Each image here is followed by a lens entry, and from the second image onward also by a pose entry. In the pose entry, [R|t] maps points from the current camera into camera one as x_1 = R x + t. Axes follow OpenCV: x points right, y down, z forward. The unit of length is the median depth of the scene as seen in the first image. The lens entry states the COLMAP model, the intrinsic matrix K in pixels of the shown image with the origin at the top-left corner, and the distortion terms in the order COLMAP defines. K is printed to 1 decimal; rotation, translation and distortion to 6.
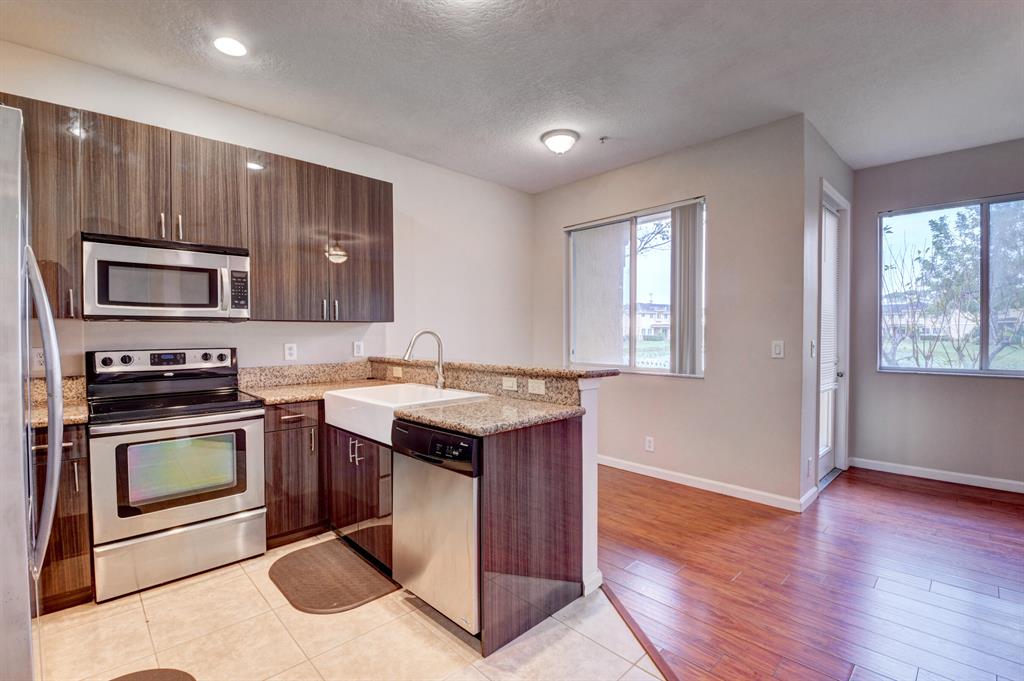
lens RADIAL K [[462.1, 0, 513.5], [0, 462.1, 337.5], [0, 0, 1]] dist [0.000868, -0.000318]
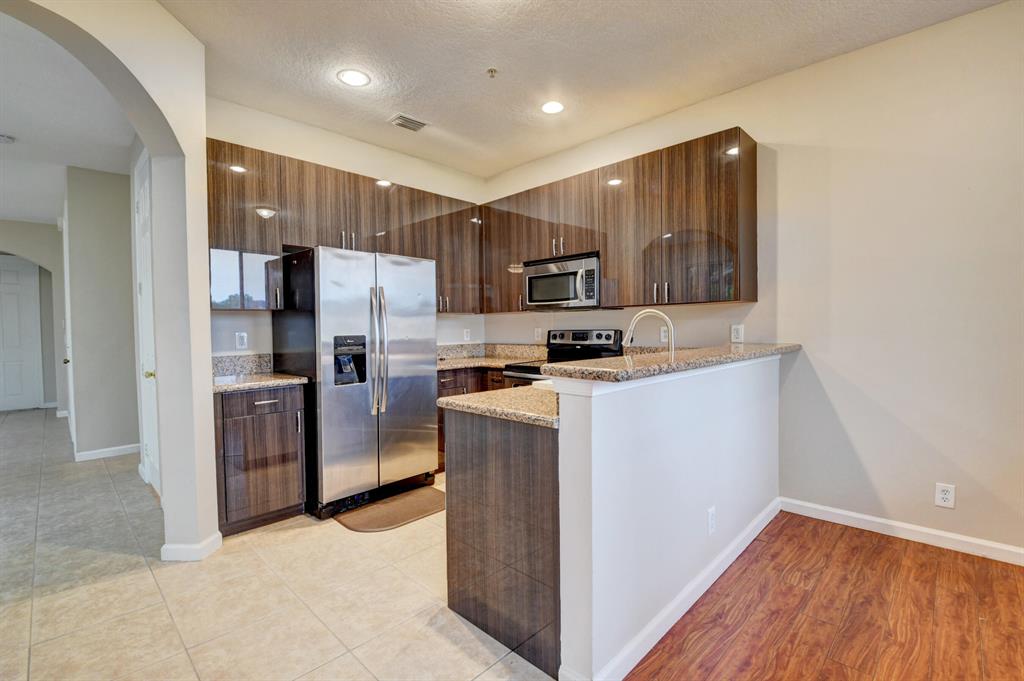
lens RADIAL K [[462.1, 0, 509.6], [0, 462.1, 341.6], [0, 0, 1]] dist [0.000868, -0.000318]
pose [[0.021417, 0.040100, -0.998966, 0.685399], [0.009823, 0.999139, 0.040318, 0.001601], [0.999722, -0.010677, 0.021004, 0.746251]]
